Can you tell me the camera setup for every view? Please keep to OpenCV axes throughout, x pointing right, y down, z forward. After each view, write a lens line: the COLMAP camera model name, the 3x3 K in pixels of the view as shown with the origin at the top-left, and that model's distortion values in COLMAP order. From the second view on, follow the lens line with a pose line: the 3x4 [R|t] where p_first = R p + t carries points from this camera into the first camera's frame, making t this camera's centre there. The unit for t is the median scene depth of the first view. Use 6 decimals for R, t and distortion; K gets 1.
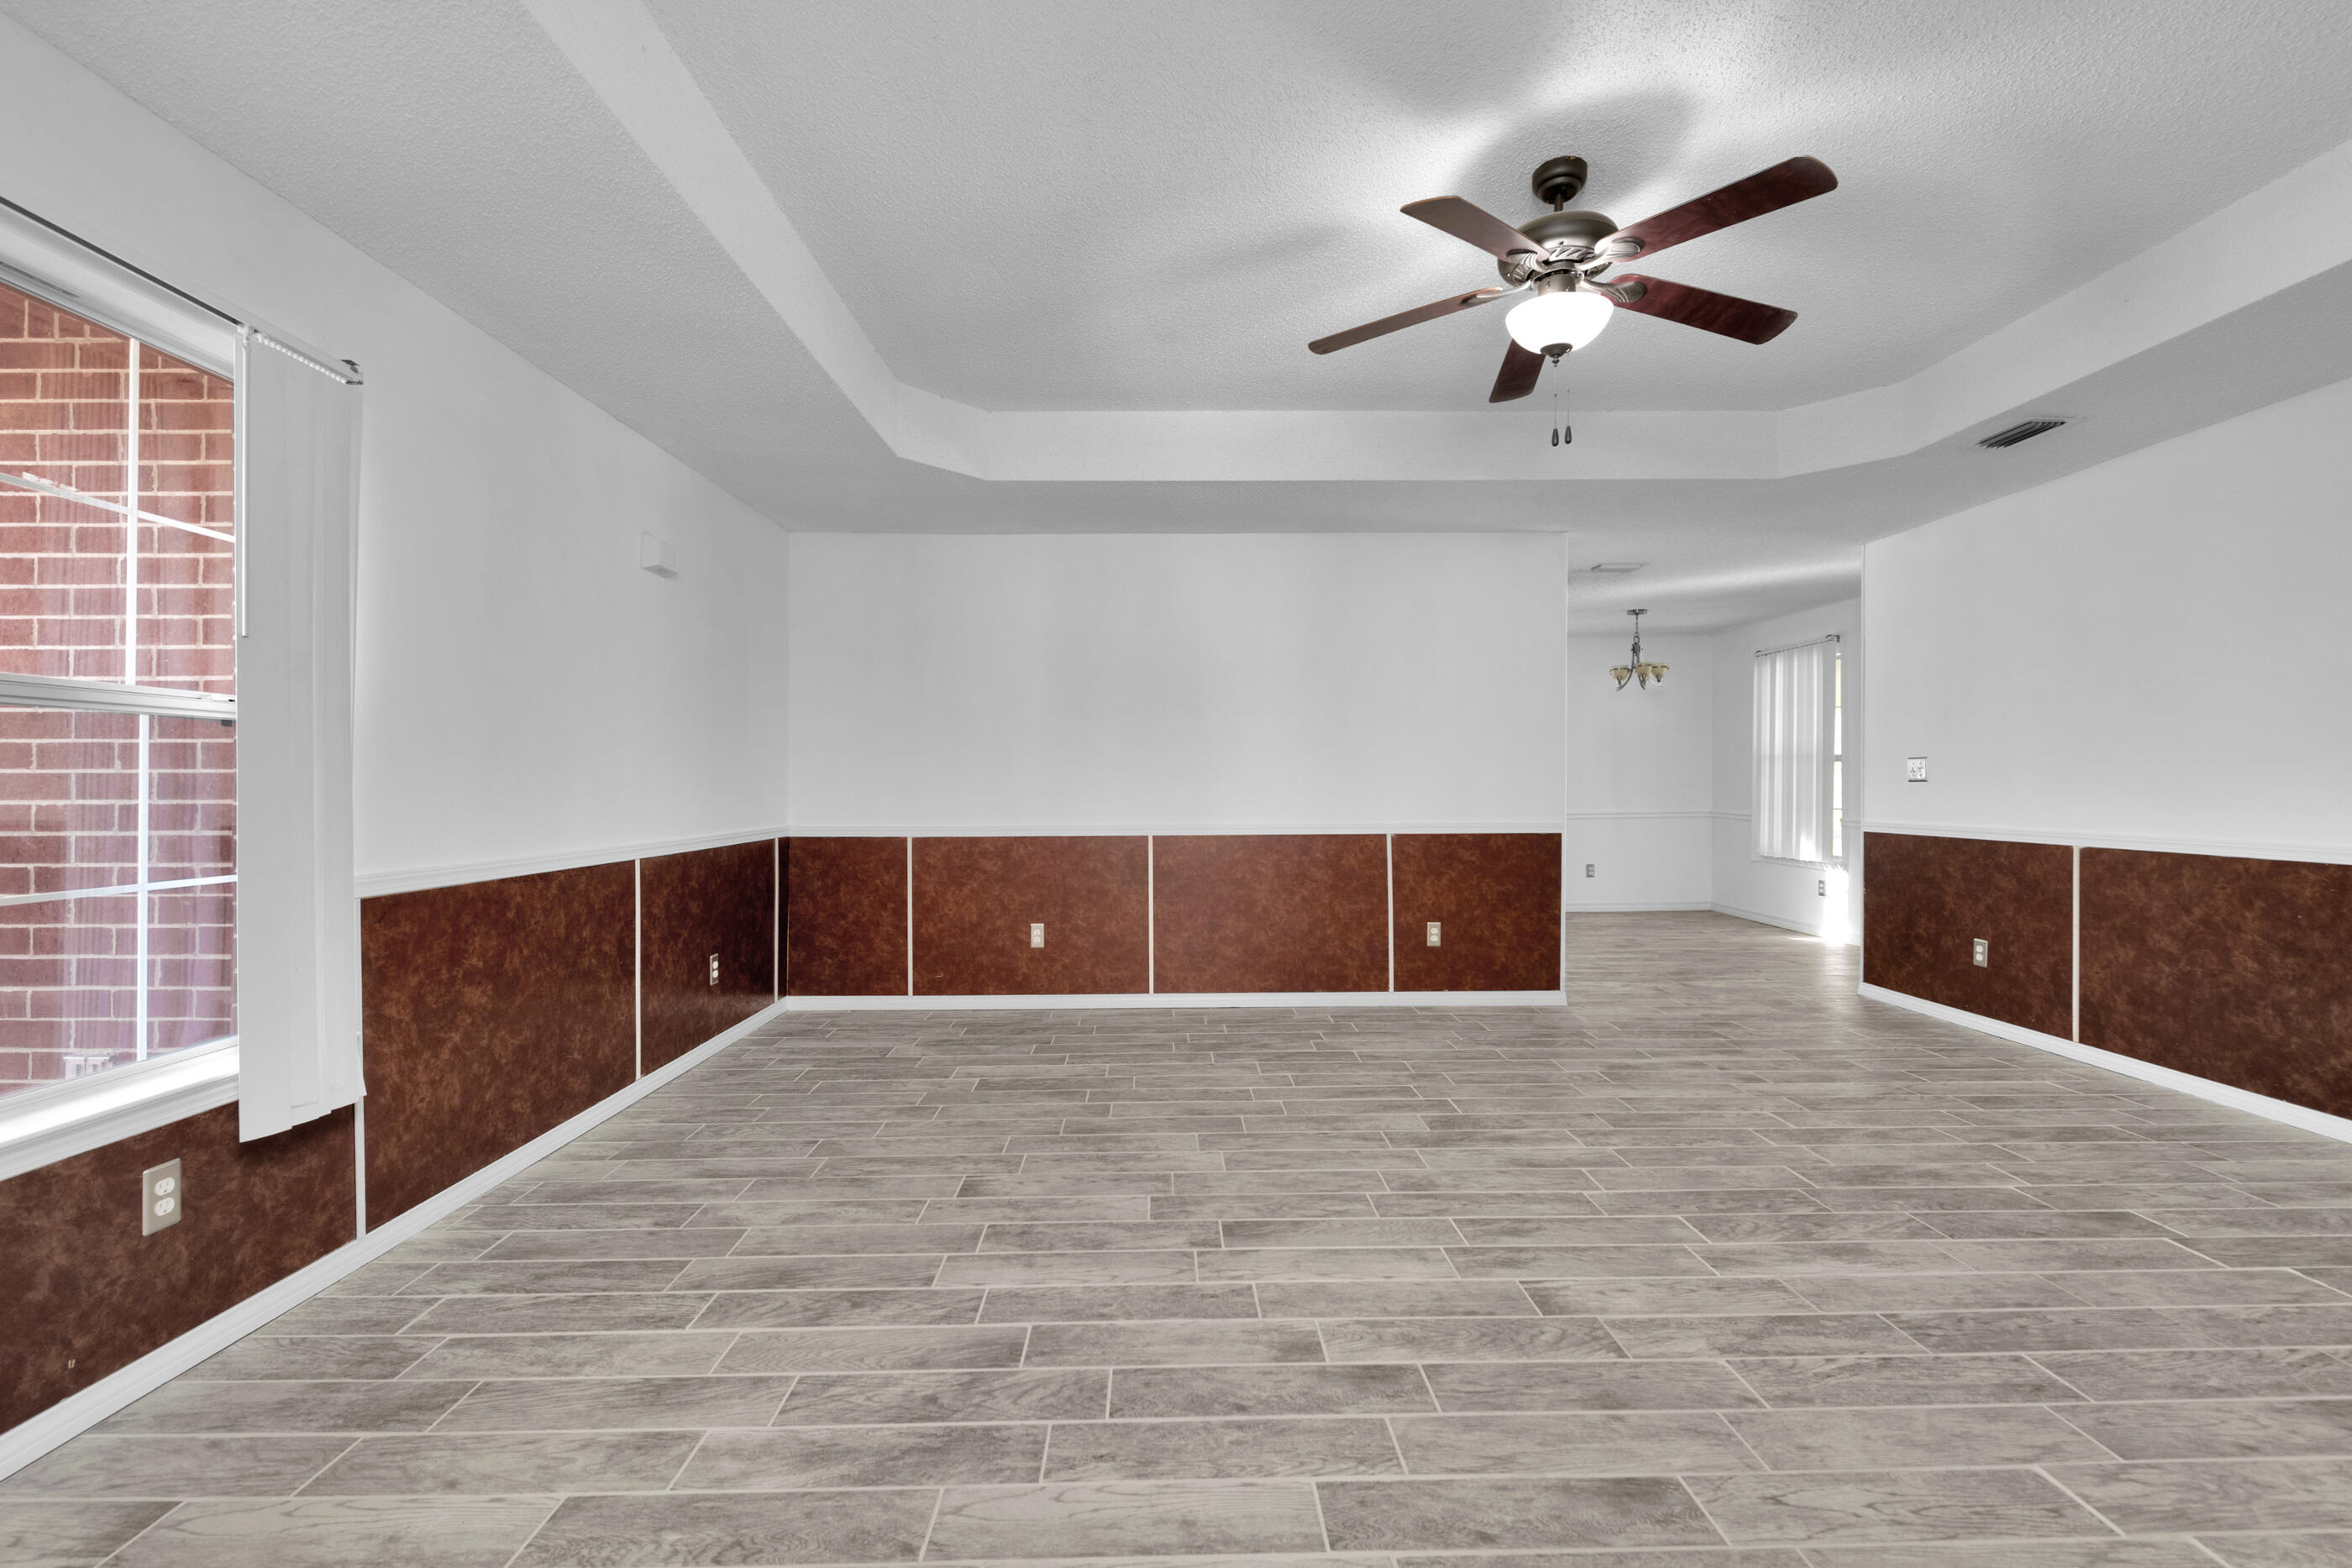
lens RADIAL K [[1077.2, 0, 1232.7], [0, 1077.2, 797.3], [0, 0, 1]] dist [0.003170, -0.007425]
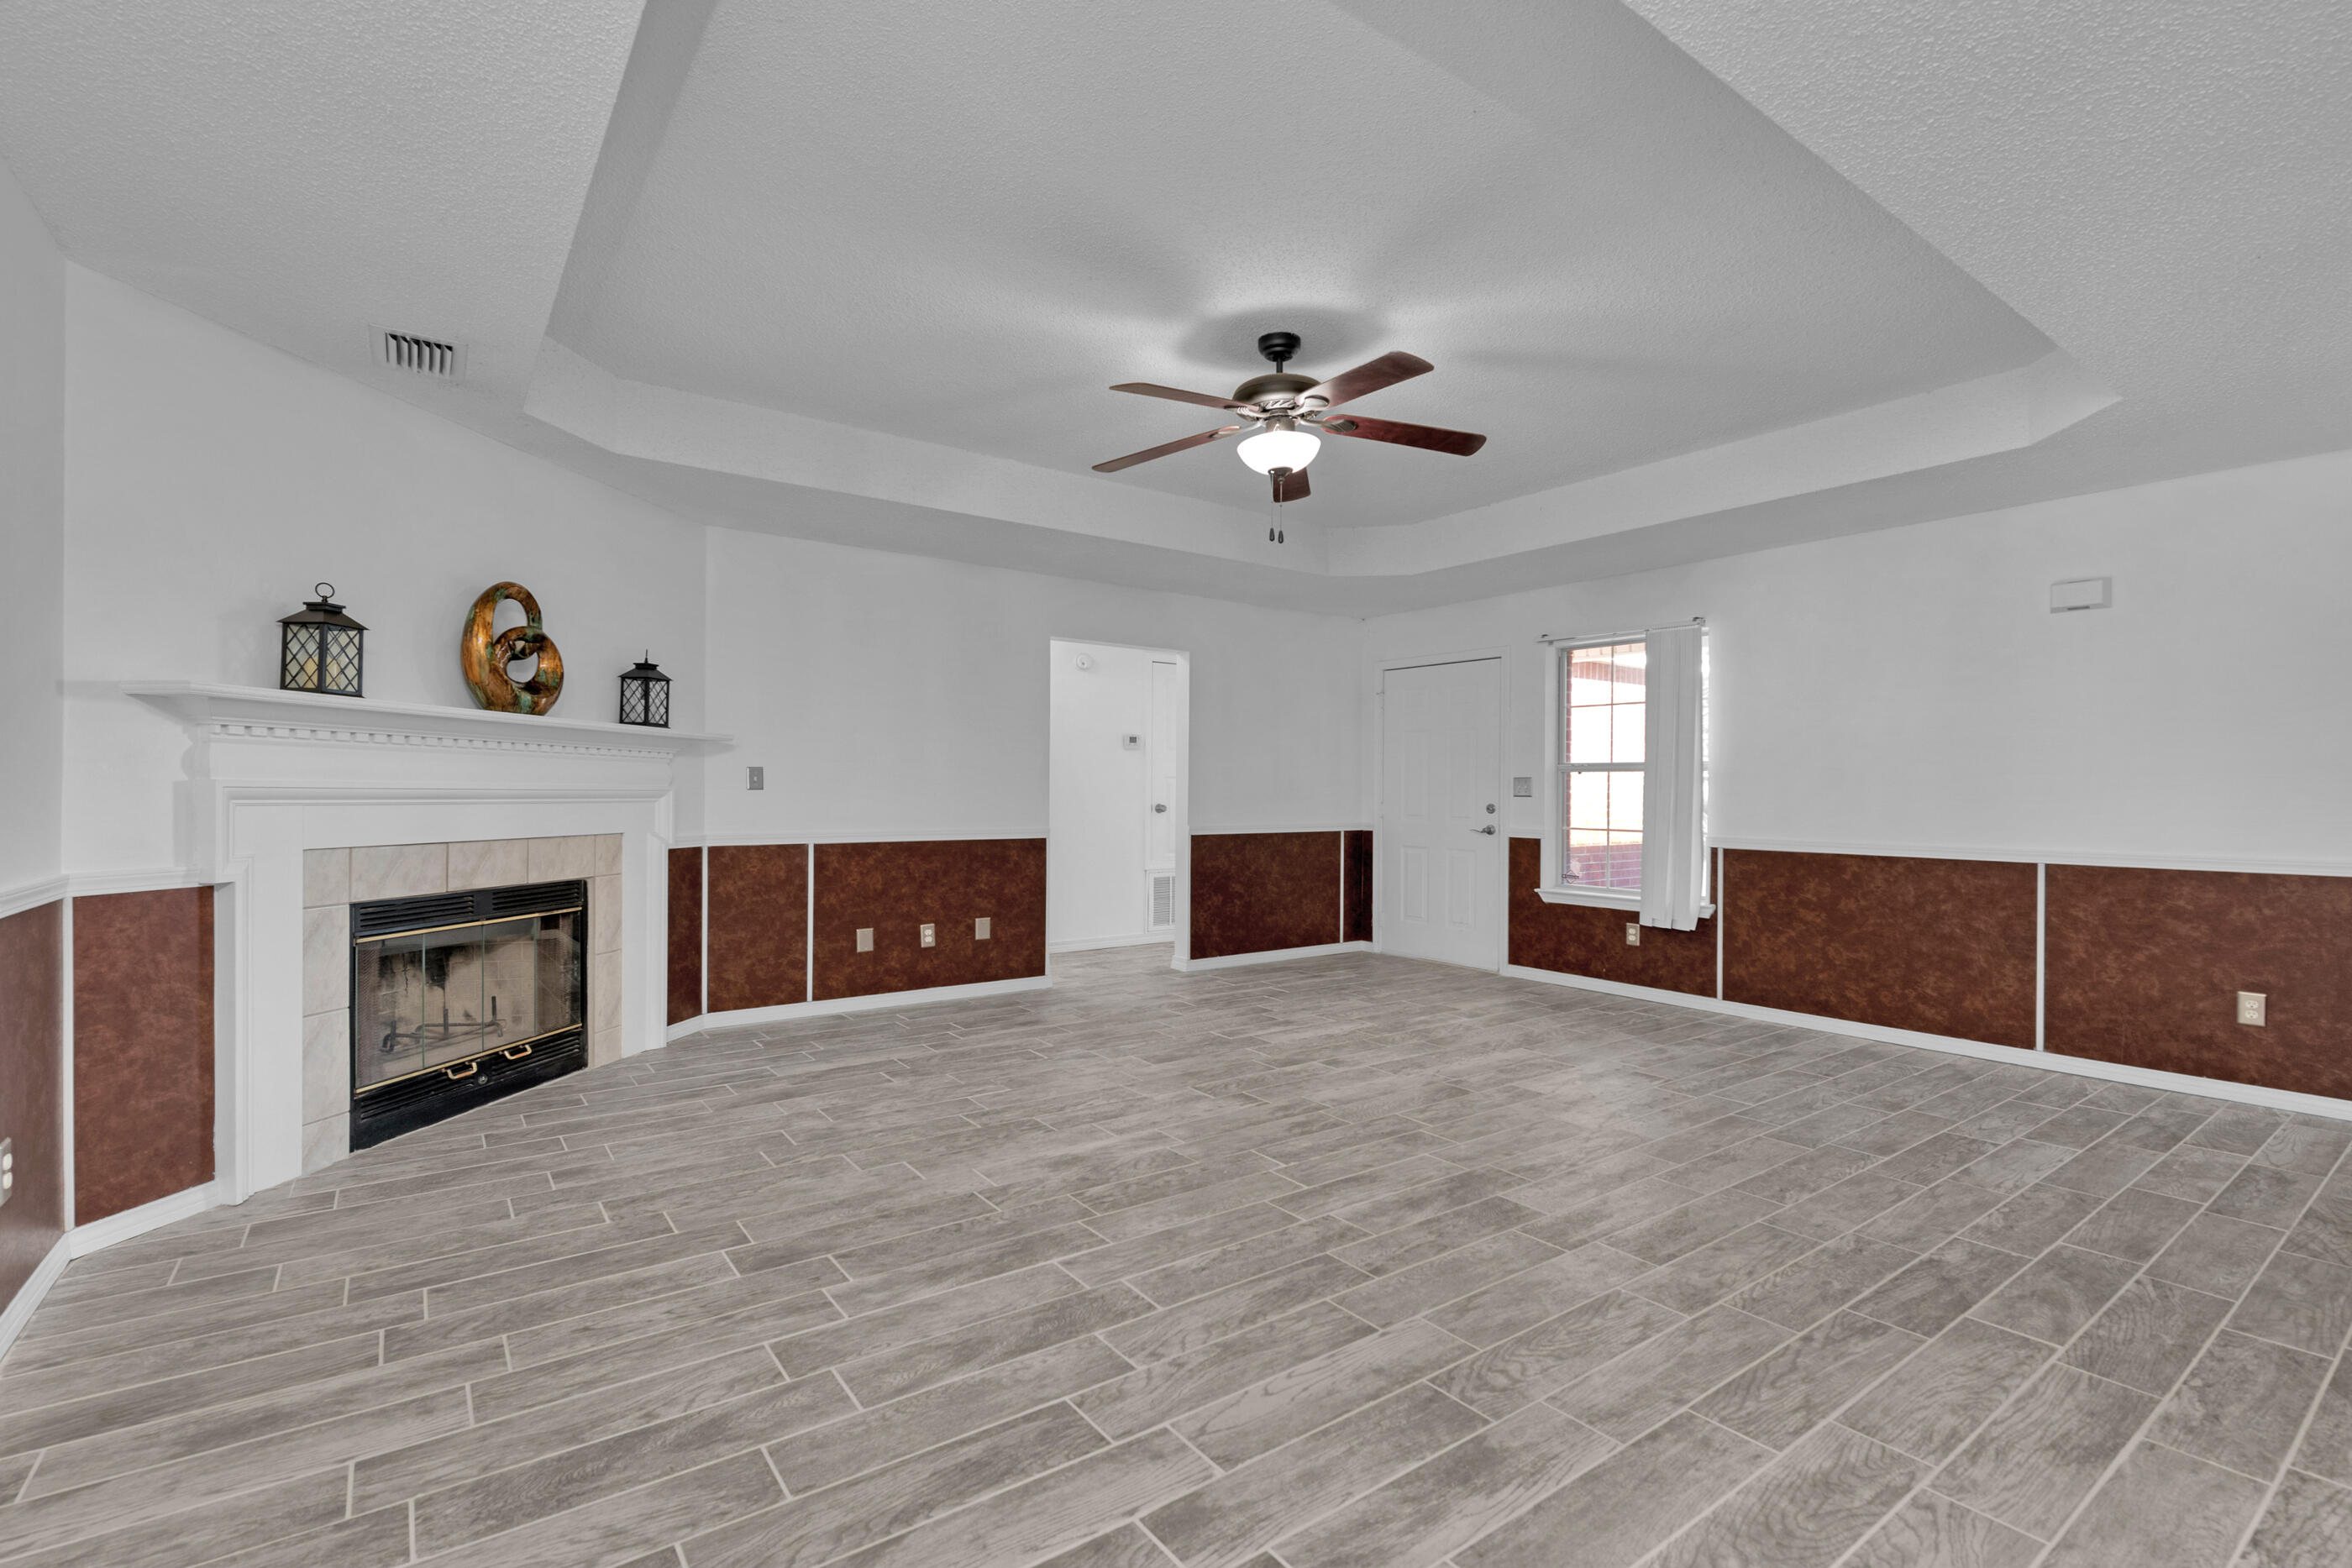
lens RADIAL K [[952.5, 0, 1189.2], [0, 952.5, 781.9], [0, 0, 1]] dist [0.005223, -0.005867]
pose [[-0.853511, -0.008788, -0.521001, 0.840950], [-0.012978, 0.999906, 0.004396, -0.006605], [0.520913, 0.010514, -0.853545, 1.642039]]
